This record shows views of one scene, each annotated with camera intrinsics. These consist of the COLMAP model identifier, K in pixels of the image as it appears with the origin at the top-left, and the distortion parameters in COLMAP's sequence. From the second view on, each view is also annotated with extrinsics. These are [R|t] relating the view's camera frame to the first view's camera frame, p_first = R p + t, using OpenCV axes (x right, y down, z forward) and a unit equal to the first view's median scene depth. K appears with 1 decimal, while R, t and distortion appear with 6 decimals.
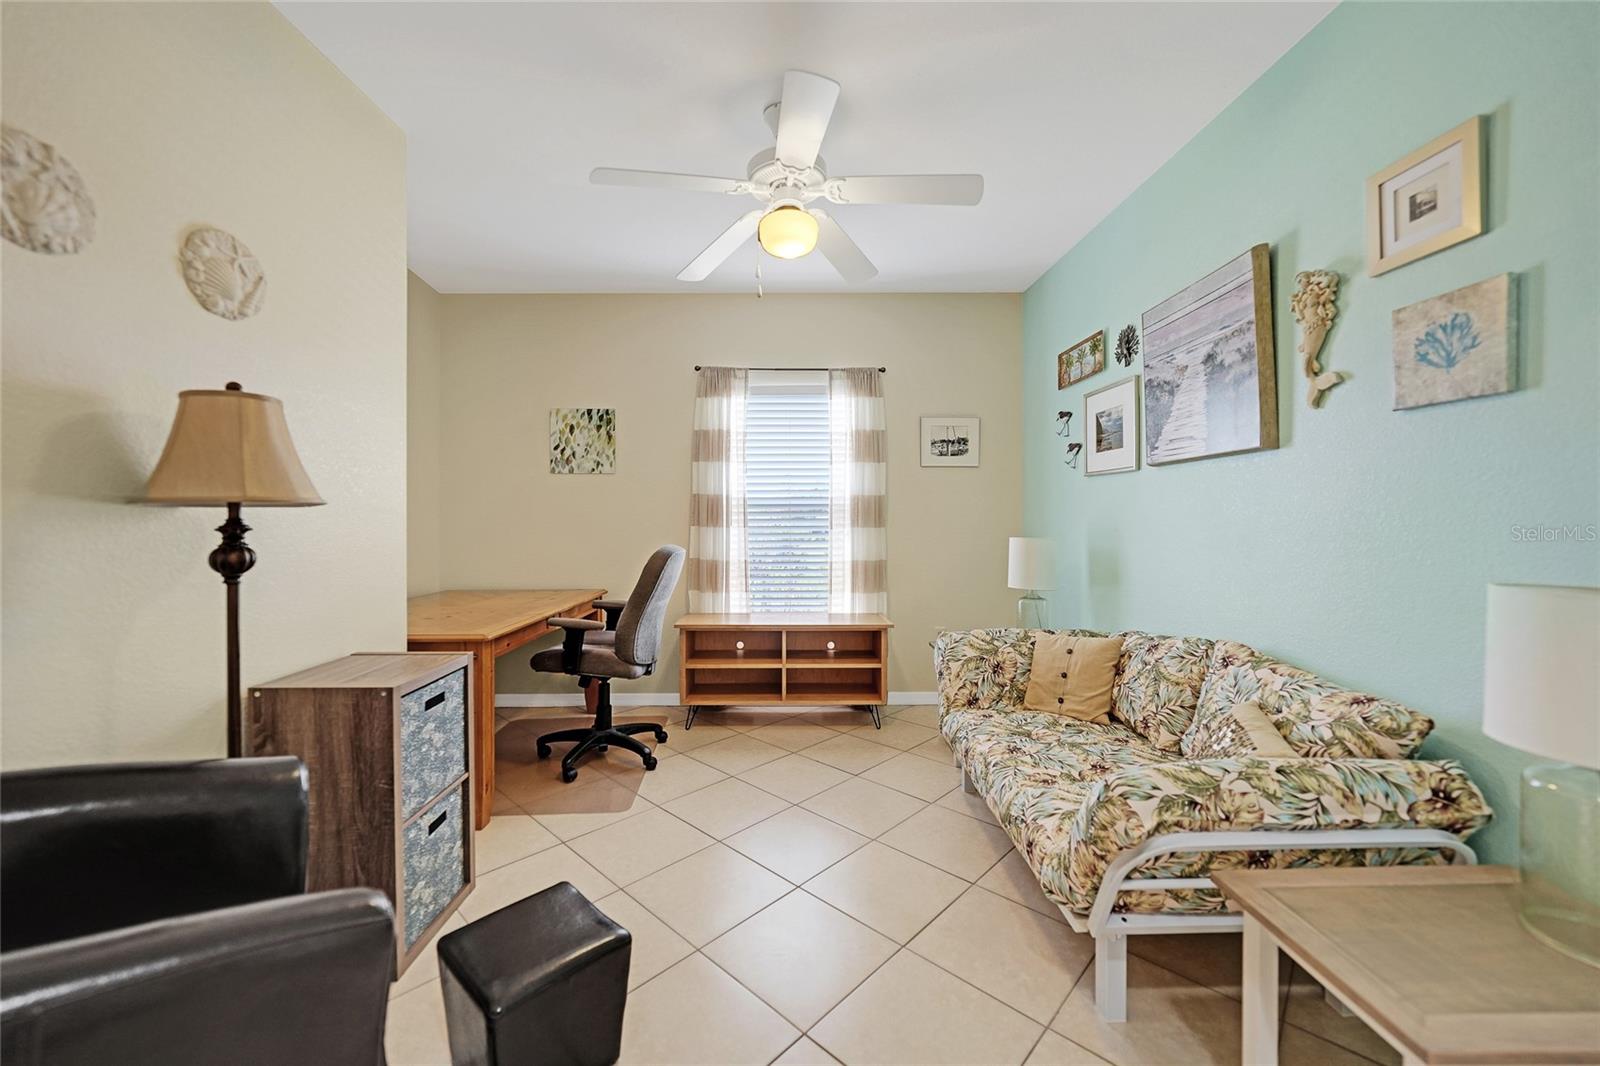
lens RADIAL K [[618.9, 0, 796.0], [0, 618.9, 509.8], [0, 0, 1]] dist [-0.018343, 0.004559]
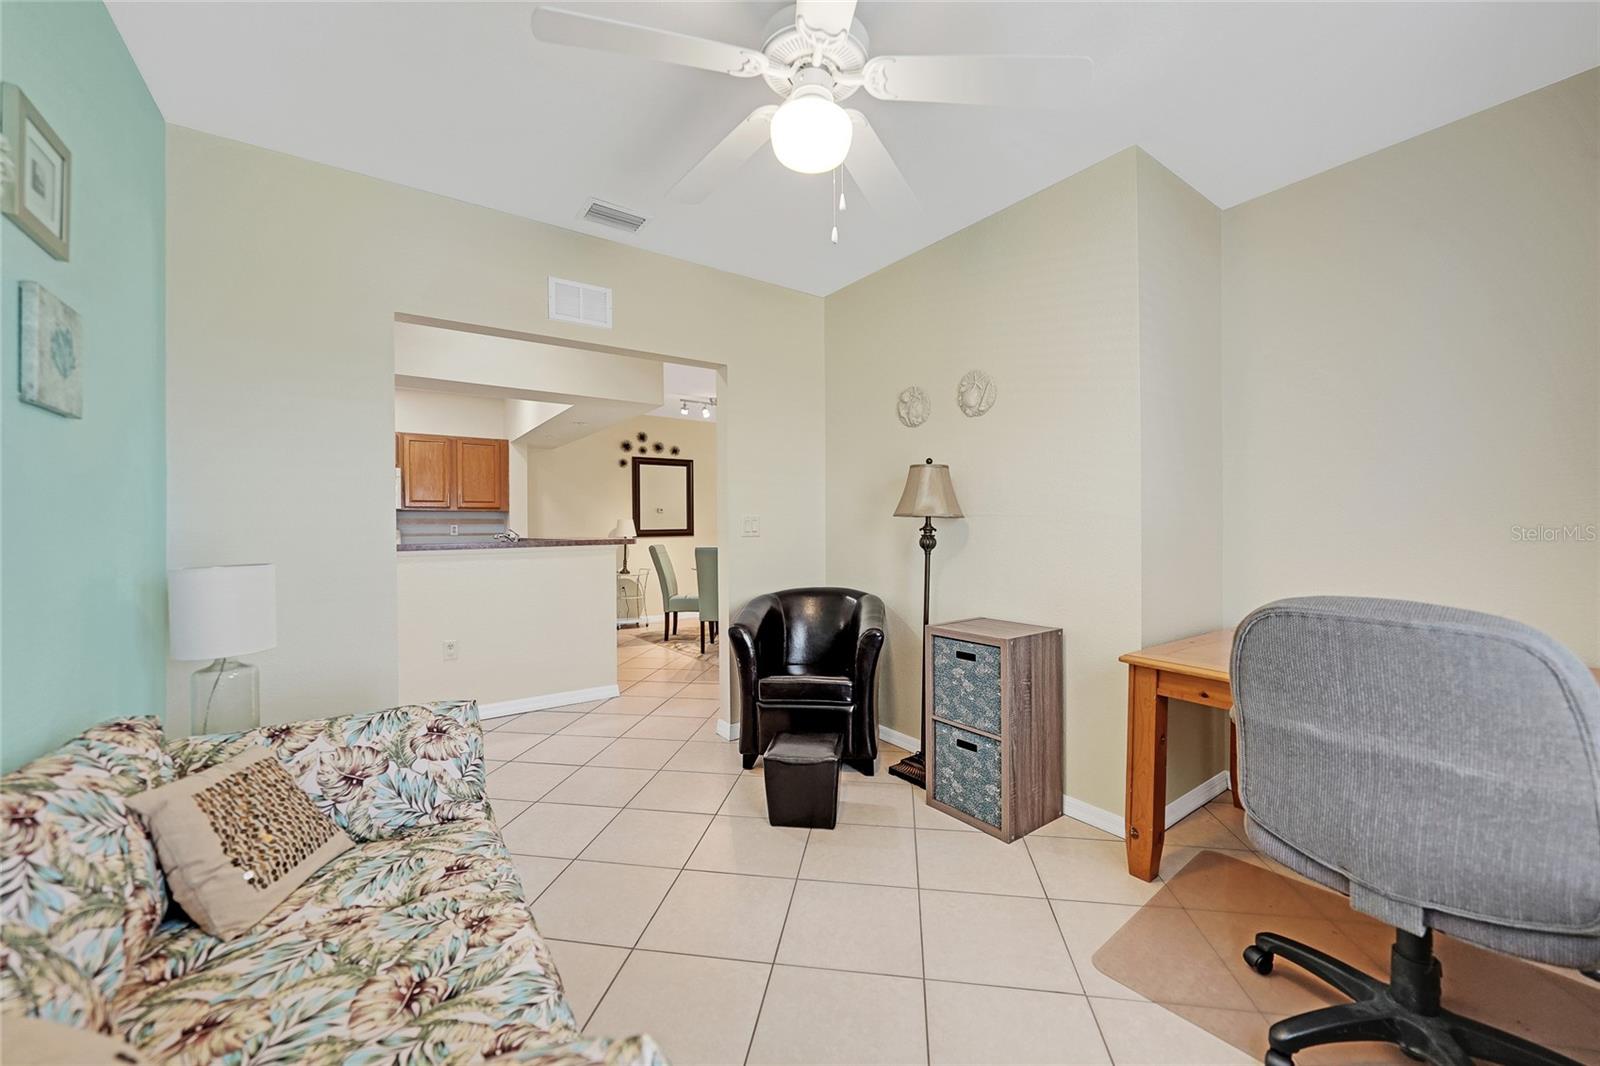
lens RADIAL K [[614.8, 0, 805.7], [0, 614.8, 531.7], [0, 0, 1]] dist [-0.012651, 0.000064]
pose [[-0.816264, 0.012632, -0.577541, 0.549538], [0.011249, 0.999919, 0.005972, 0.021047], [0.577570, -0.001622, -0.816340, 2.112011]]
